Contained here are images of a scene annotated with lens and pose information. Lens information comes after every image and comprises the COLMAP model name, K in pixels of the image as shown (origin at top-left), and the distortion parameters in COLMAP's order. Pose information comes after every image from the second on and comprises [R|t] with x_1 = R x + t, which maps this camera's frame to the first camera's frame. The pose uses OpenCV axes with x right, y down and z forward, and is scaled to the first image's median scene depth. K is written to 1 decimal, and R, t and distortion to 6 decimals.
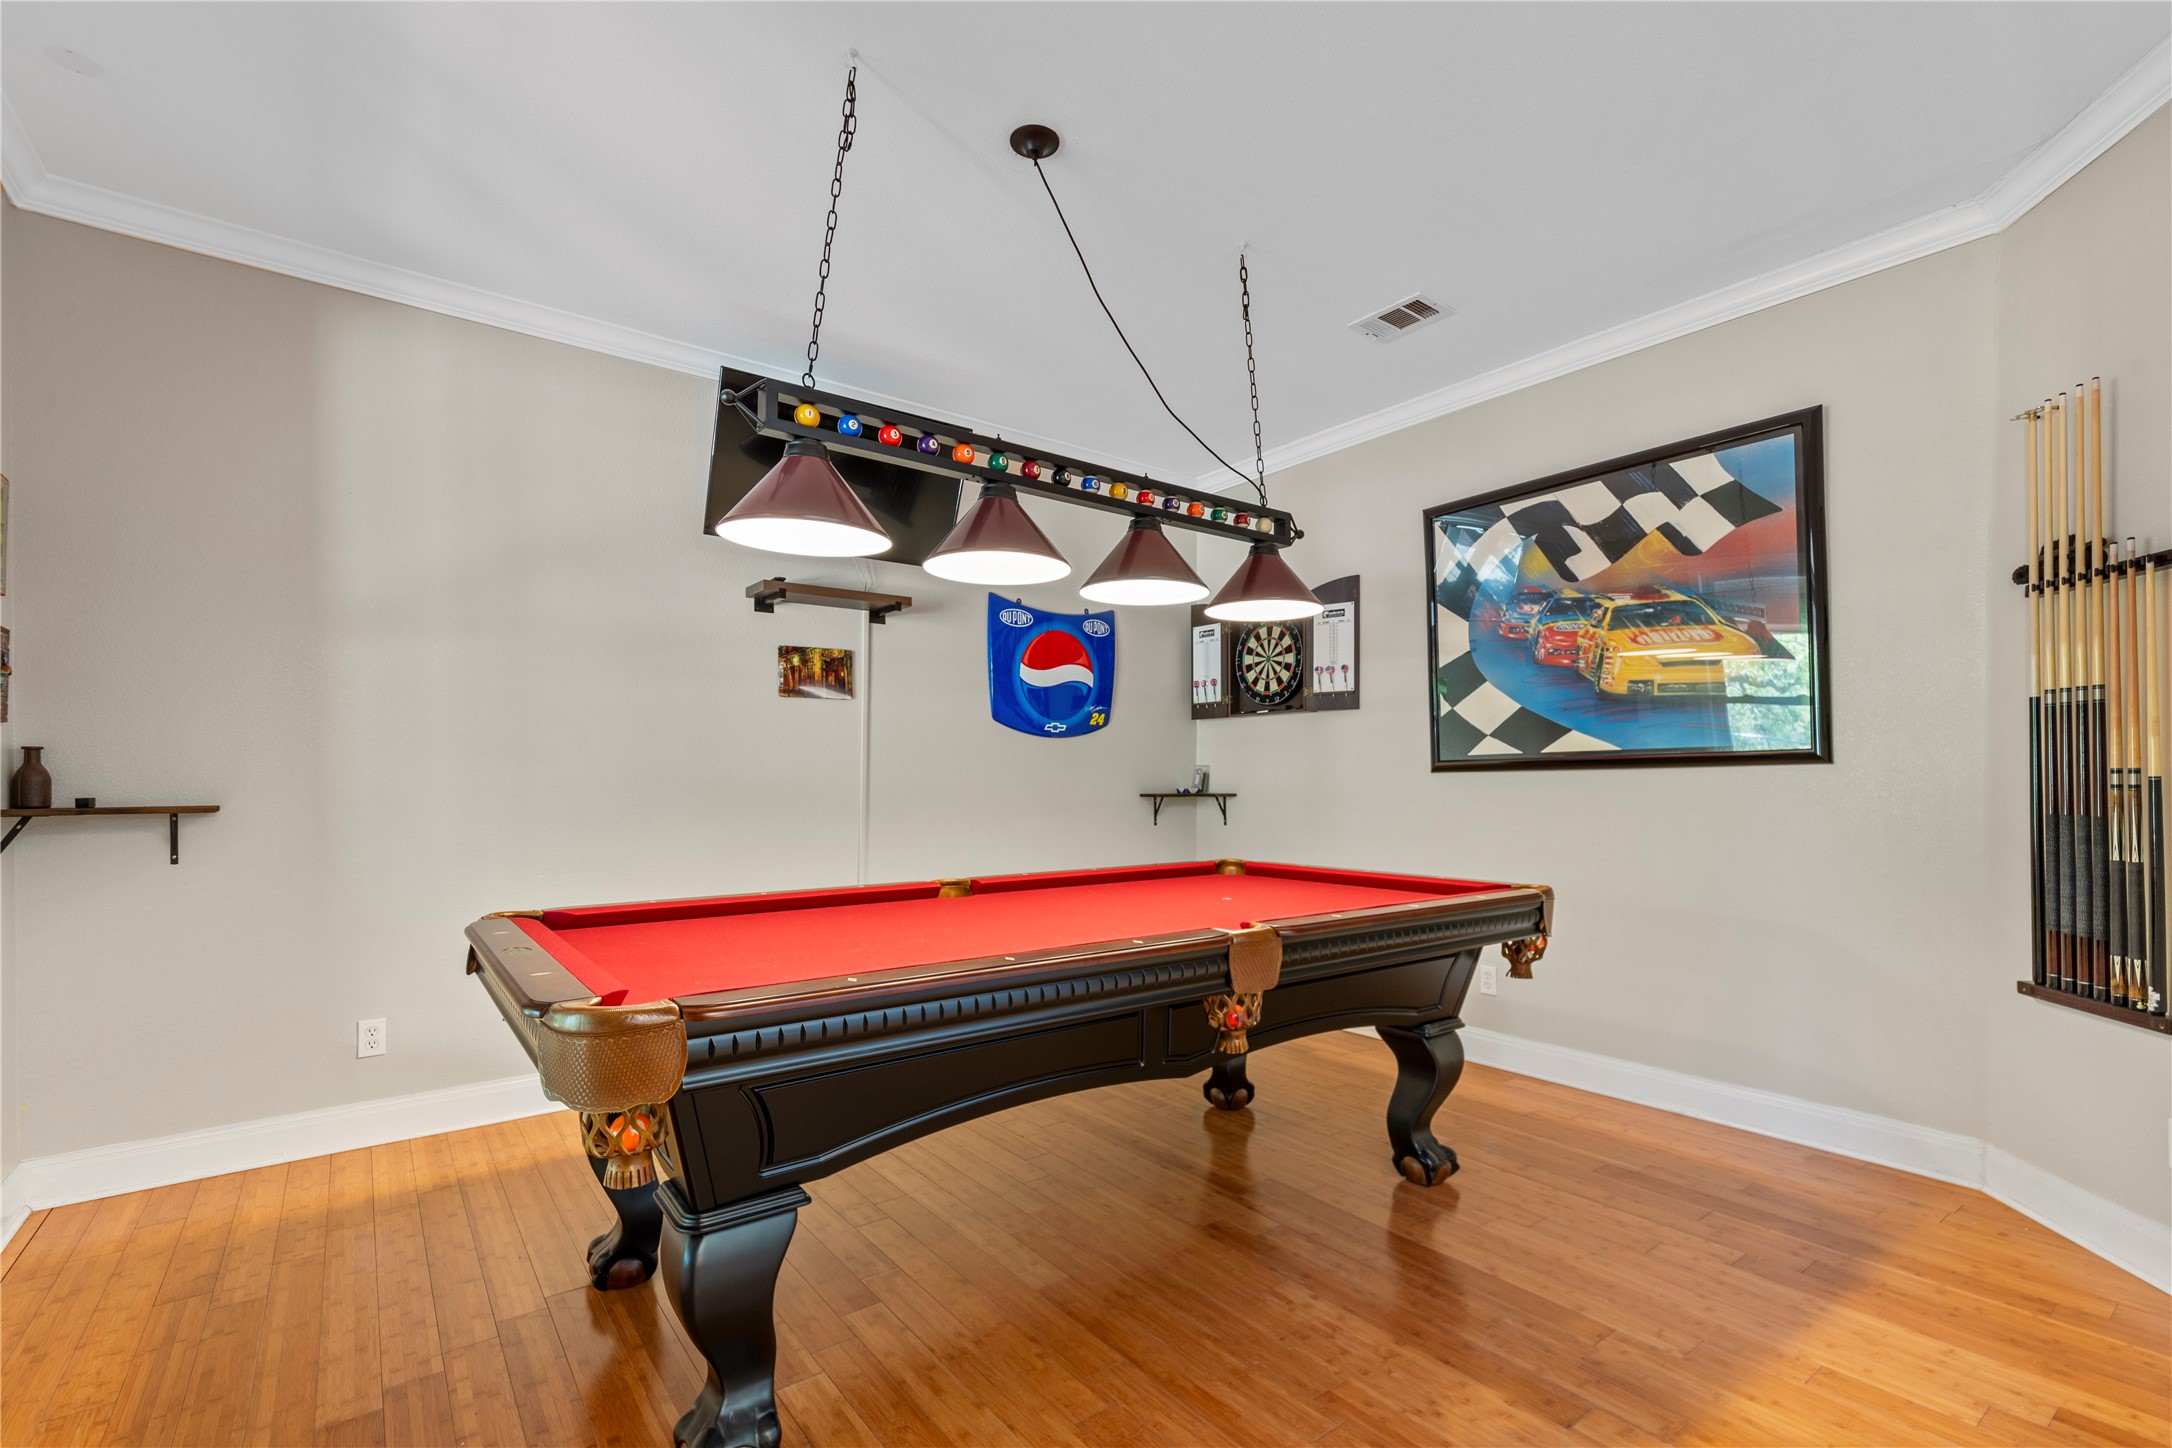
lens RADIAL K [[992.2, 0, 1102.4], [0, 992.2, 778.6], [0, 0, 1]] dist [0.011942, 0.000154]
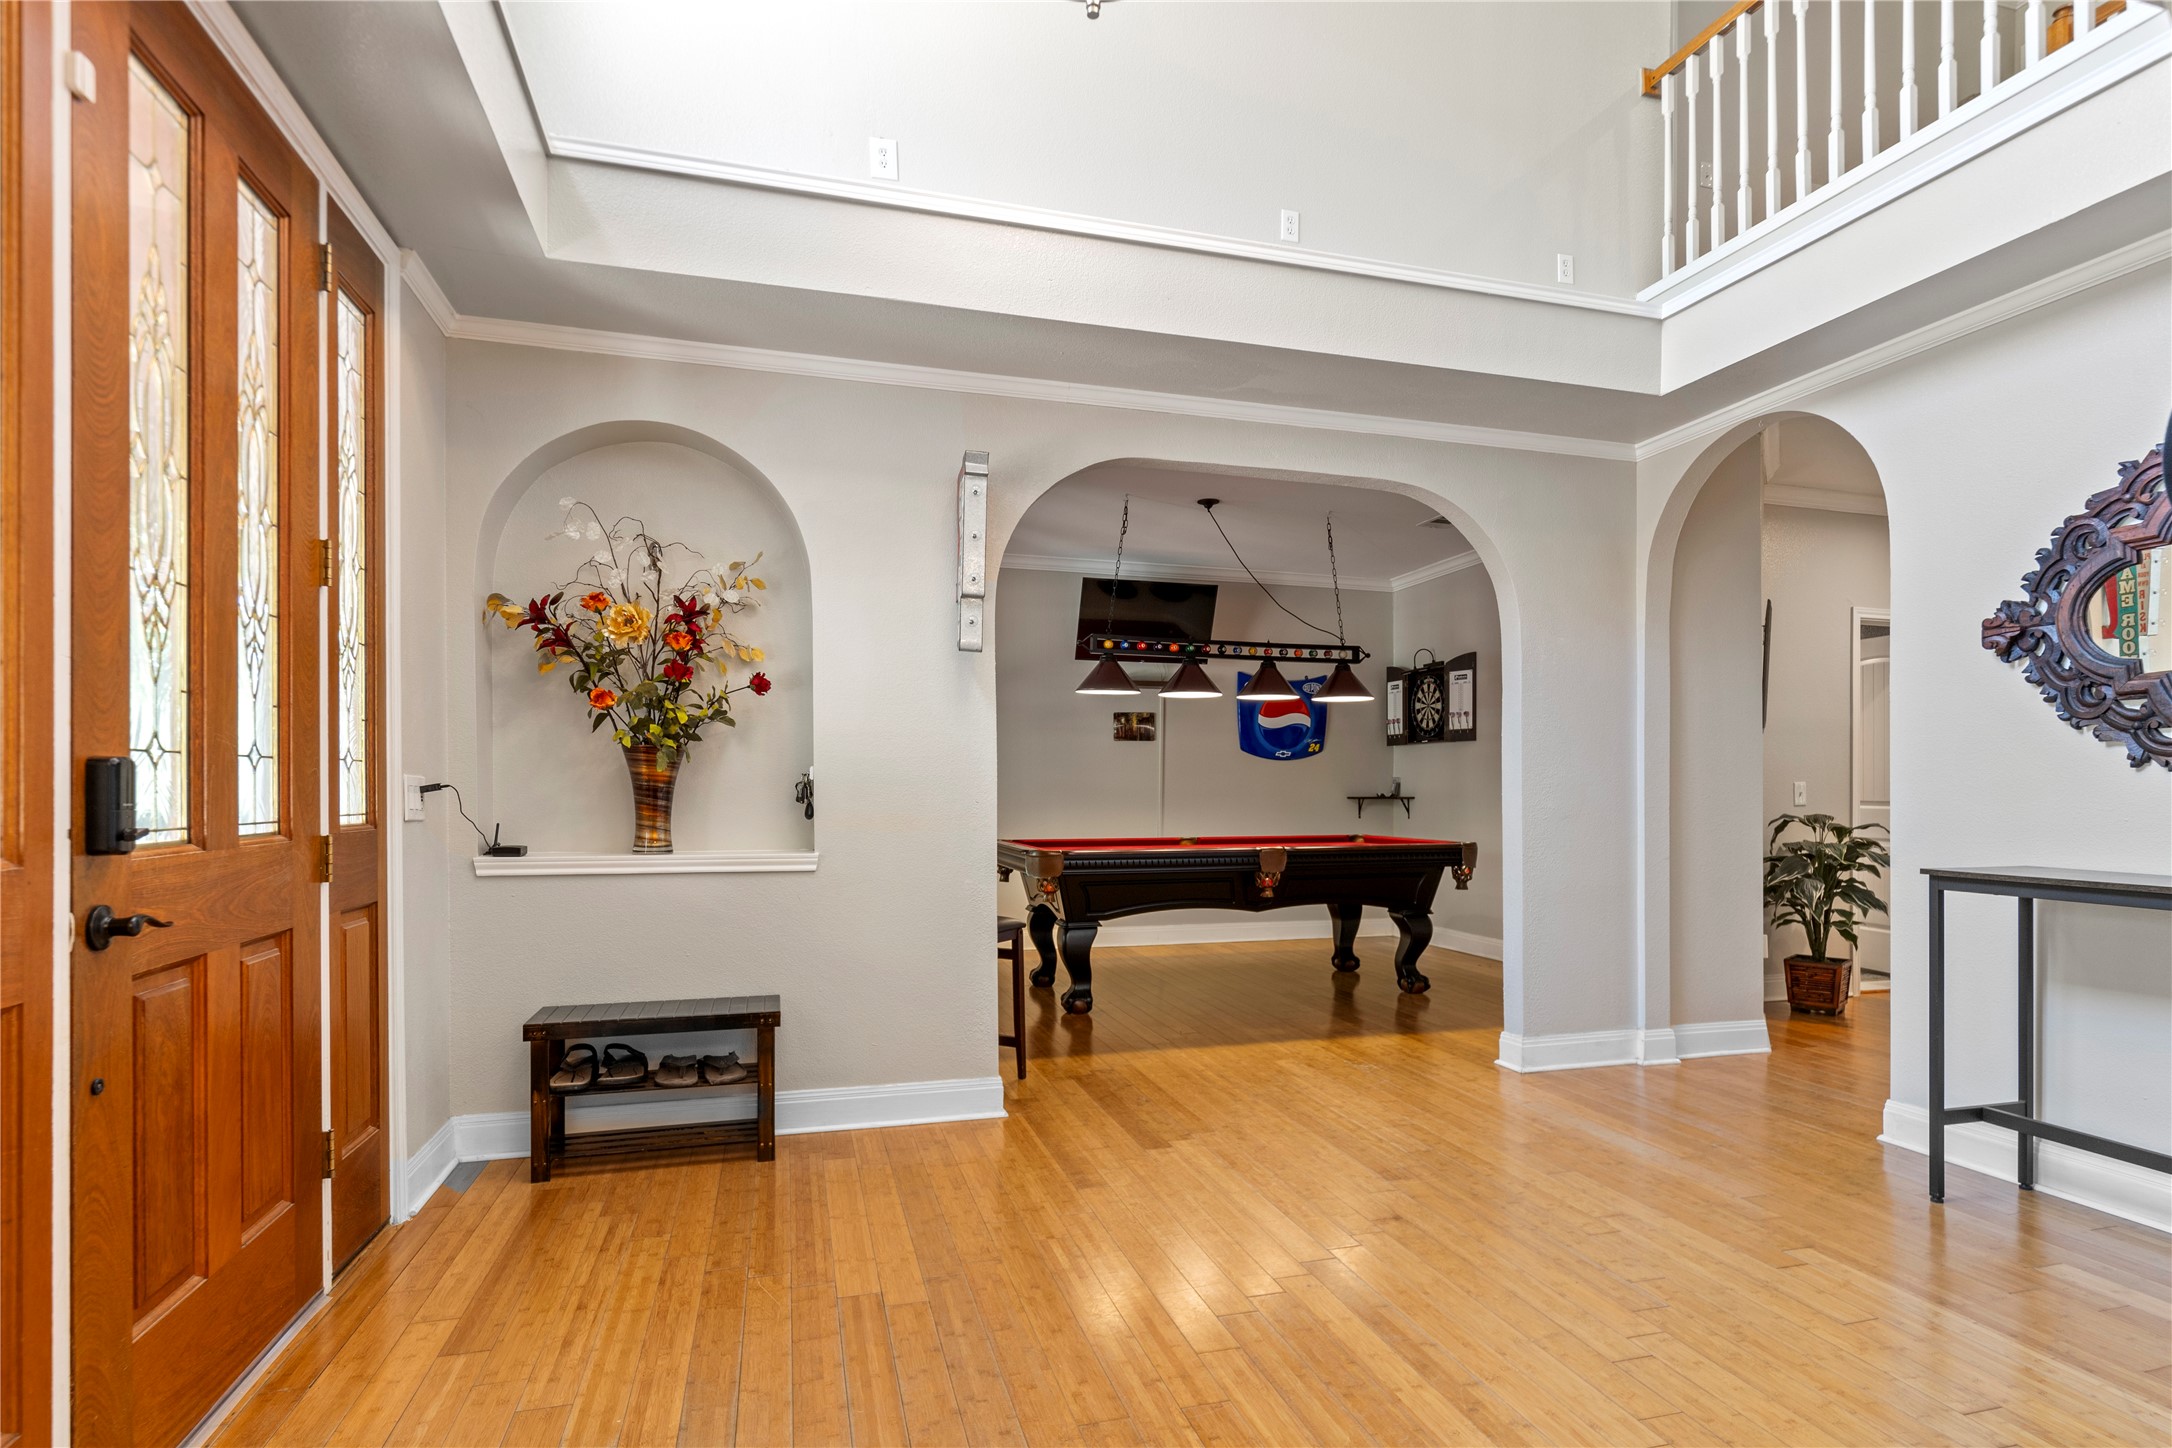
lens RADIAL K [[1139.9, 0, 1103.2], [0, 1139.9, 782.6], [0, 0, 1]] dist [-0.001597, -0.000096]
pose [[0.932665, -0.002221, -0.360736, 0.347614], [0.001033, 0.999993, -0.003488, -0.000644], [0.360741, 0.002881, 0.932662, -0.806922]]
